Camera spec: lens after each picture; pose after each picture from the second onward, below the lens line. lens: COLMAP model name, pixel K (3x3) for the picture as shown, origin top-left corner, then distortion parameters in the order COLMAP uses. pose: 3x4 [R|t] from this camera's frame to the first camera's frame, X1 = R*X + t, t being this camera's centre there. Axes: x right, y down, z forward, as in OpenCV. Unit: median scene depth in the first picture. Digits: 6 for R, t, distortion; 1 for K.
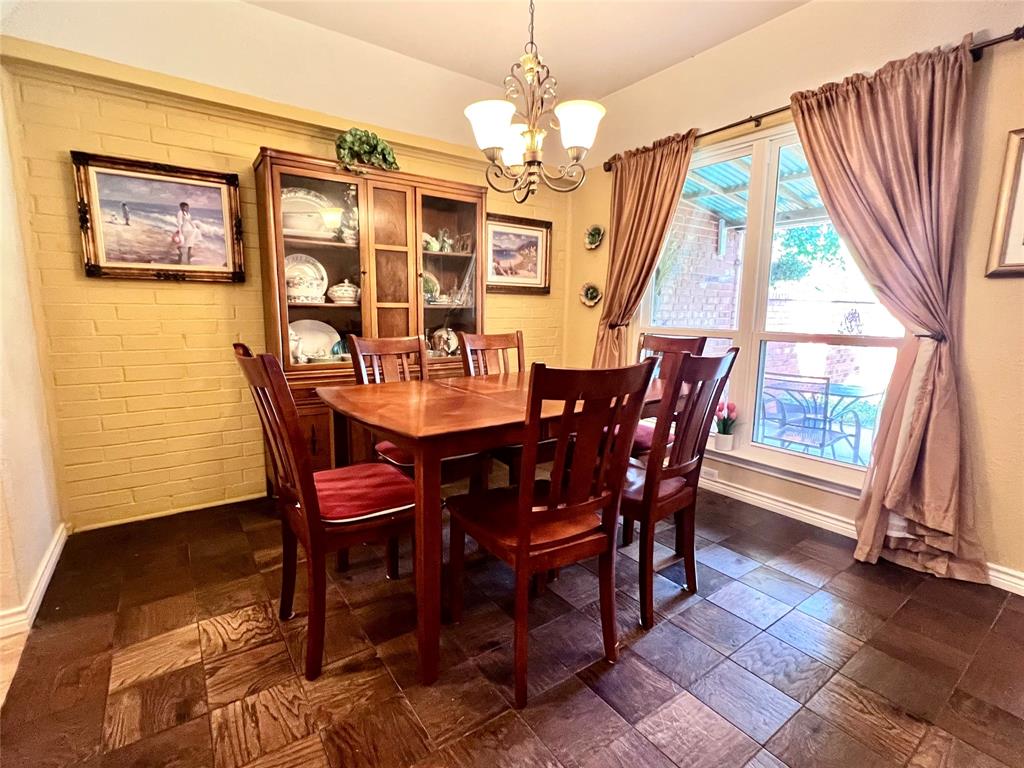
lens RADIAL K [[479.7, 0, 516.3], [0, 479.7, 382.8], [0, 0, 1]] dist [0.001244, 0.000160]
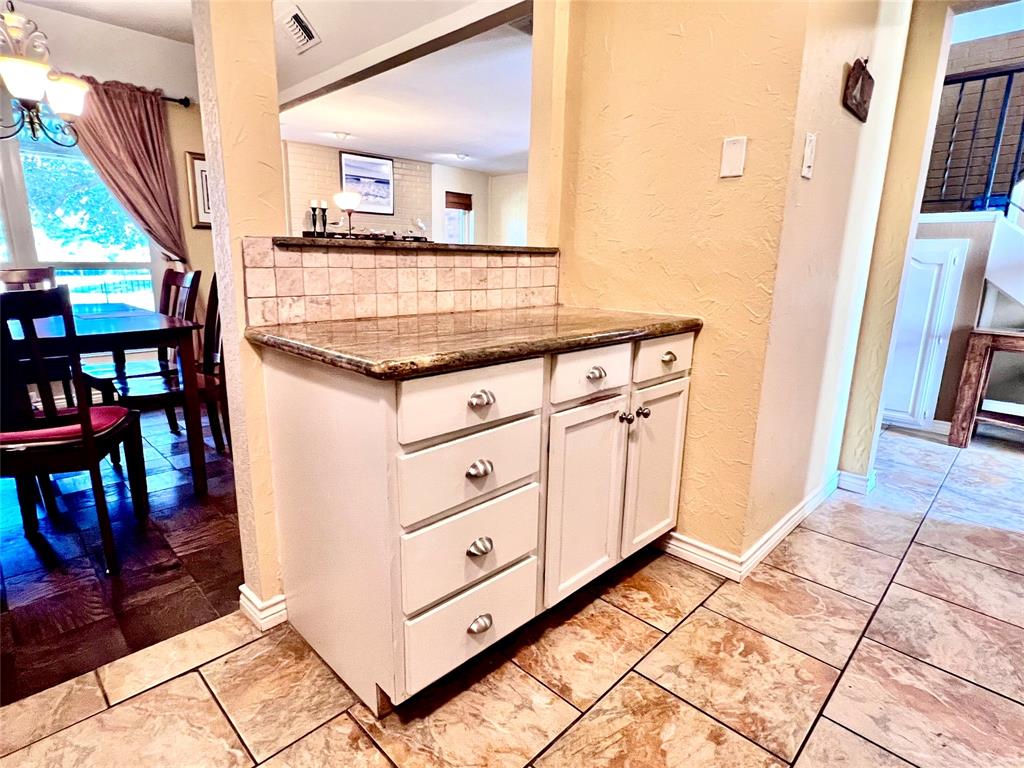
lens RADIAL K [[548.3, 0, 511.8], [0, 548.3, 384.2], [0, 0, 1]] dist [0.003228, 0.000370]
pose [[-0.159453, -0.237925, 0.958106, -1.079096], [0.127390, 0.957450, 0.258963, -0.024864], [-0.978952, 0.163346, -0.122358, 0.103467]]
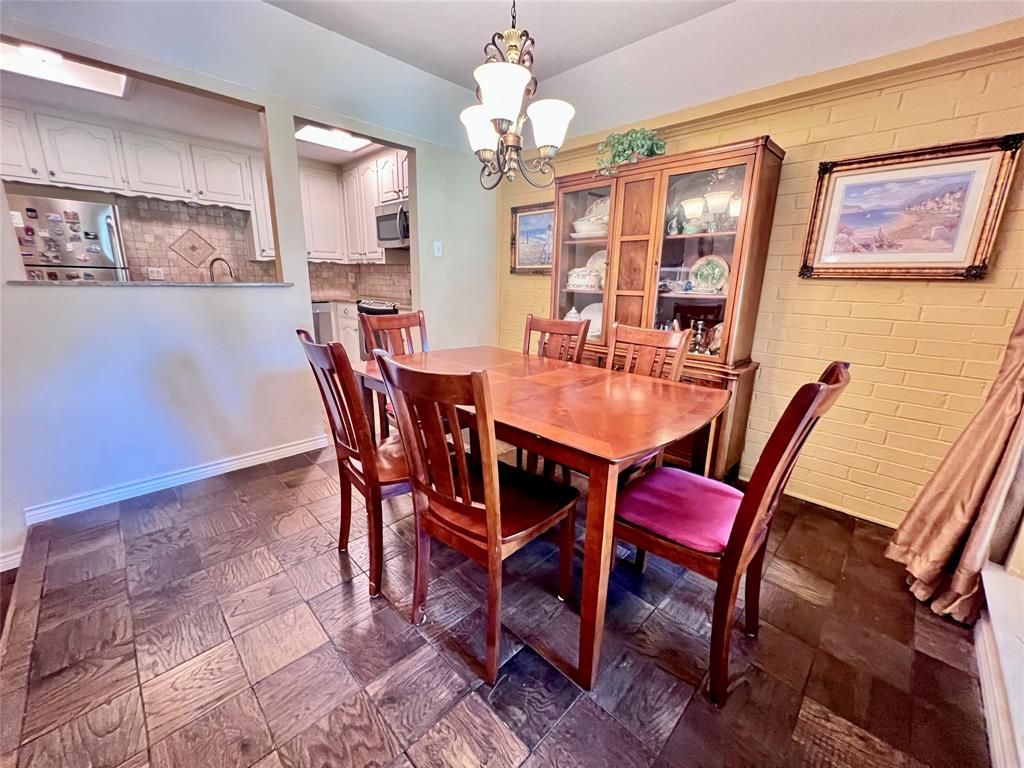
lens RADIAL K [[410.2, 0, 512.2], [0, 410.2, 381.6], [0, 0, 1]] dist [-0.003764, 0.000738]
pose [[0.160657, 0.231565, -0.959462, 0.735299], [-0.170523, 0.963983, 0.204103, -0.133058], [0.972168, 0.130820, 0.194358, 0.701870]]
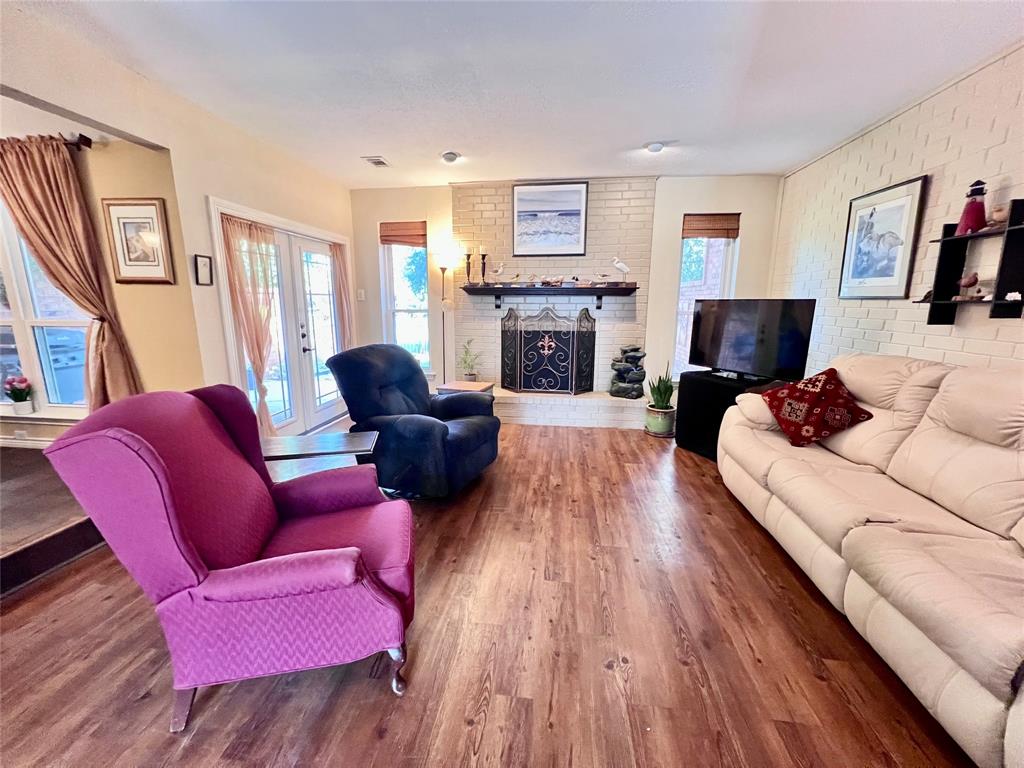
lens RADIAL K [[410.2, 0, 510.8], [0, 410.2, 380.8], [0, 0, 1]] dist [-0.003764, 0.000738]
pose [[0.694145, -0.144336, 0.705216, 0.658451], [0.111348, 0.989429, 0.092905, 0.111866], [-0.711171, 0.014035, 0.702879, -0.776579]]
